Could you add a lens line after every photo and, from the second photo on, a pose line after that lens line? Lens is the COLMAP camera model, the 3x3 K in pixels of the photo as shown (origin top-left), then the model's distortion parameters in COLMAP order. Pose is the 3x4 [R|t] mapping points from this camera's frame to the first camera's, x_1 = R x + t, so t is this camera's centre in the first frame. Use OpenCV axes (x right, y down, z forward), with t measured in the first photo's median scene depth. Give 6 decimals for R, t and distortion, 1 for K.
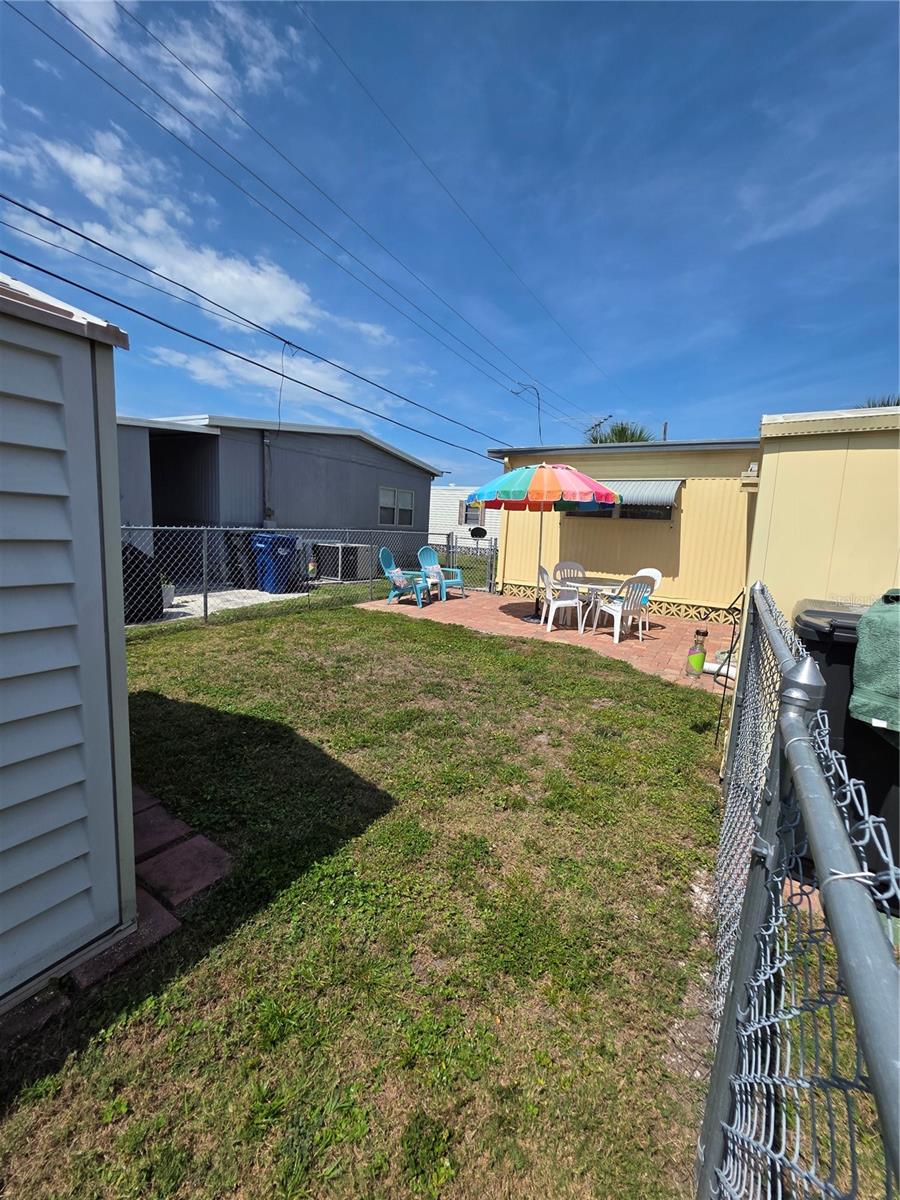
lens RADIAL K [[478.9, 0, 452.1], [0, 478.9, 593.1], [0, 0, 1]] dist [-0.000927, -0.000282]
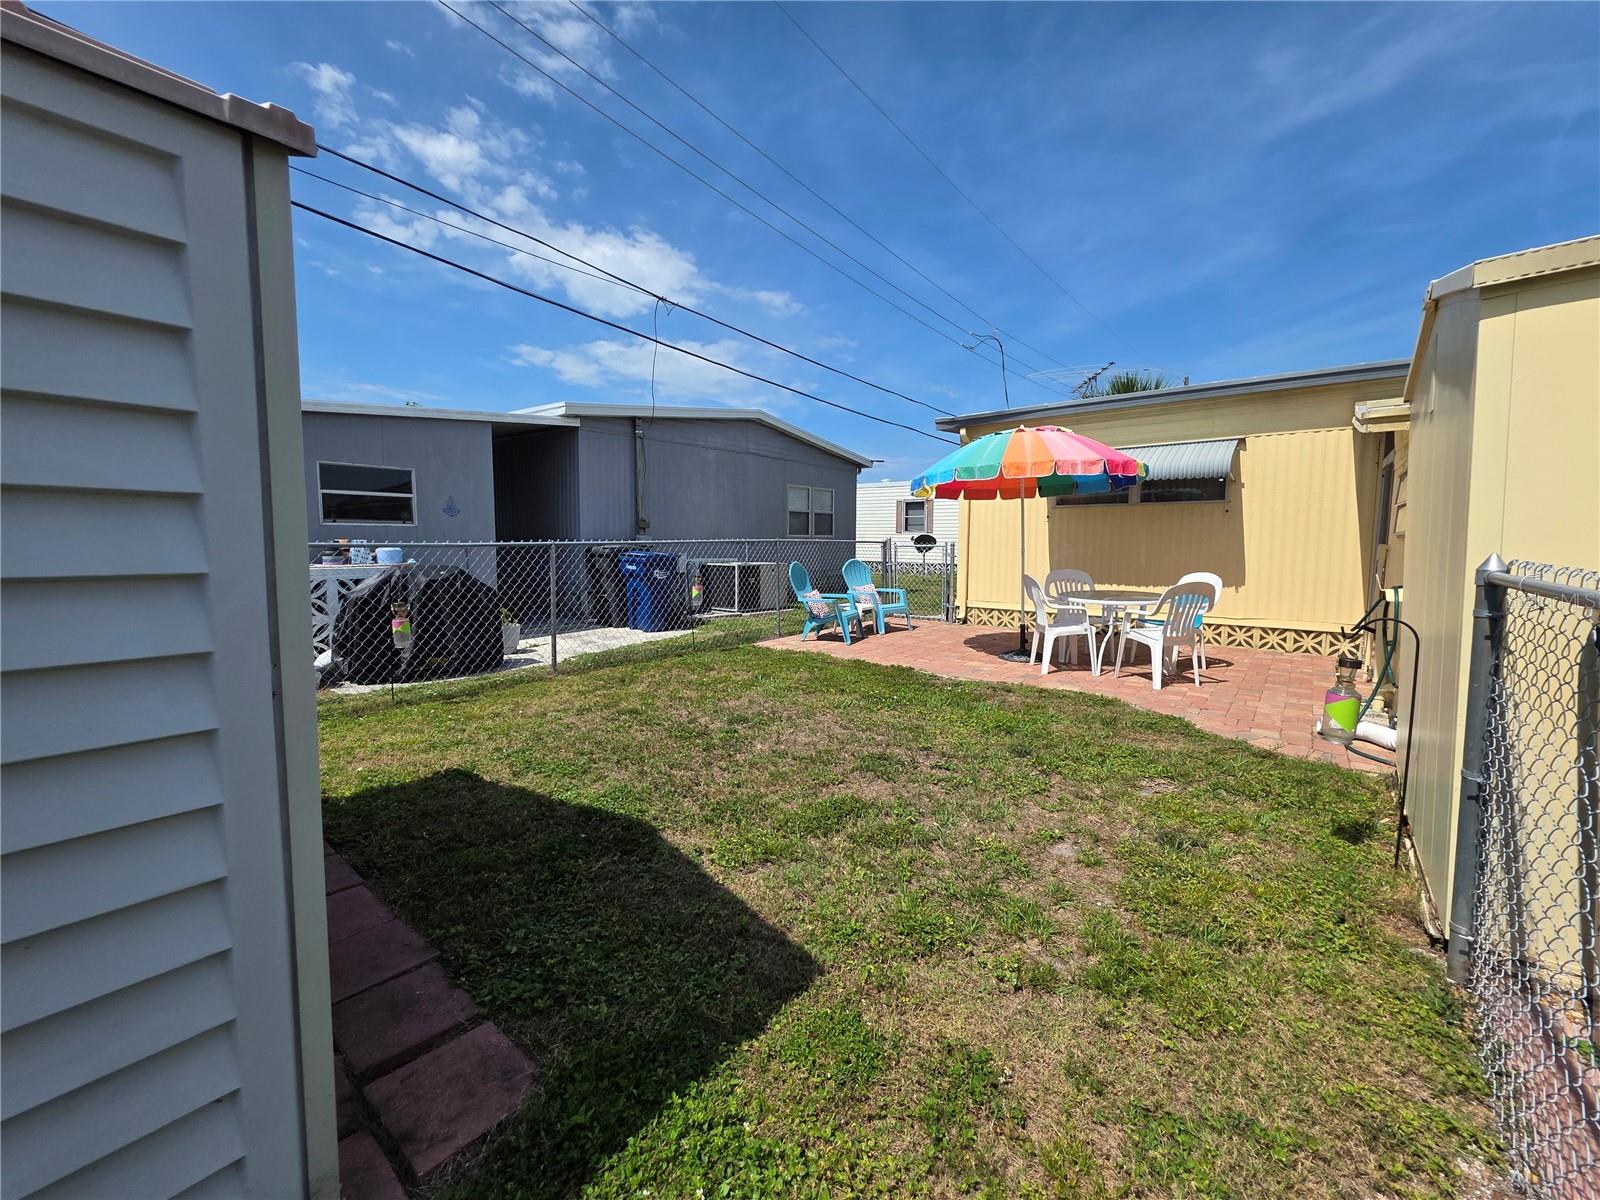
lens RADIAL K [[632.1, 0, 790.2], [0, 632.1, 594.5], [0, 0, 1]] dist [0.001054, 0.000006]
pose [[0.987063, -0.043862, -0.154215, -0.005140], [0.034663, 0.997484, -0.061841, 0.011675], [0.156540, 0.055695, 0.986100, 0.071991]]
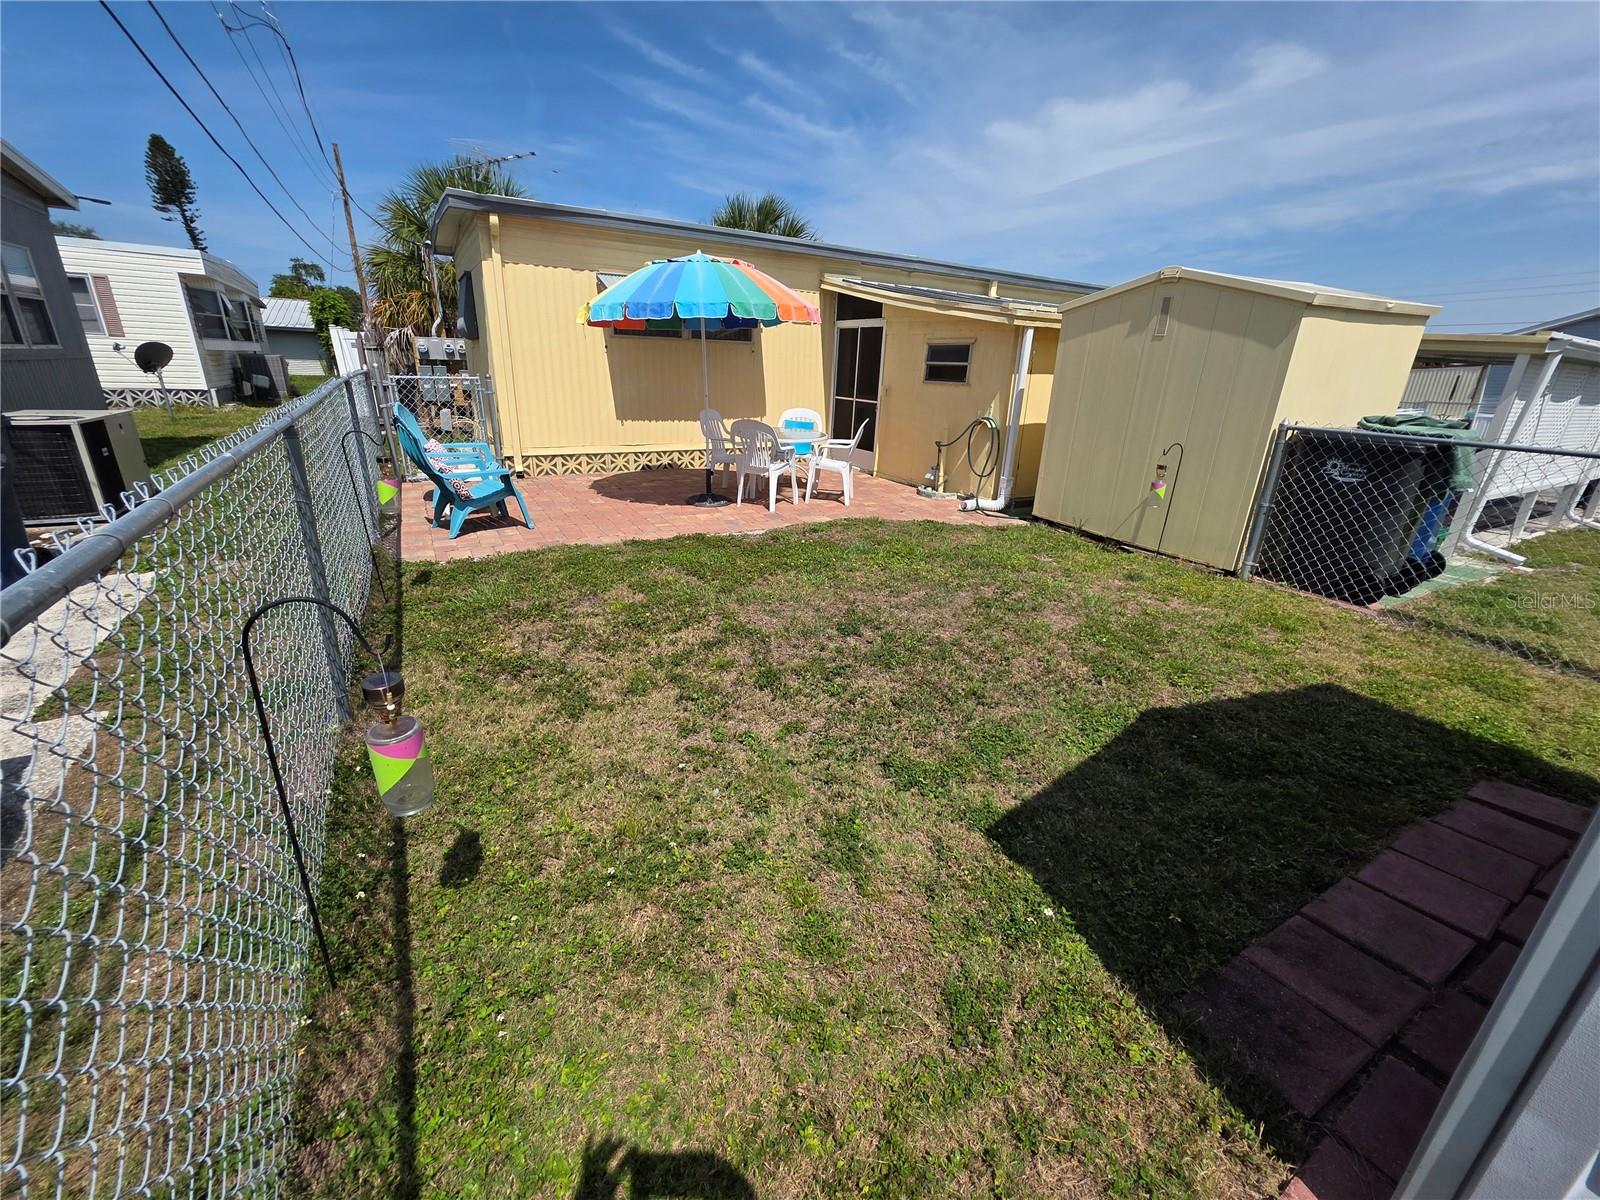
lens RADIAL K [[638.5, 0, 801.2], [0, 638.5, 595.0], [0, 0, 1]] dist [-0.000927, -0.000282]
pose [[0.473796, -0.328180, 0.817200, -0.564131], [0.110582, 0.942793, 0.314504, -0.092737], [-0.873664, -0.058643, 0.482982, 0.450648]]
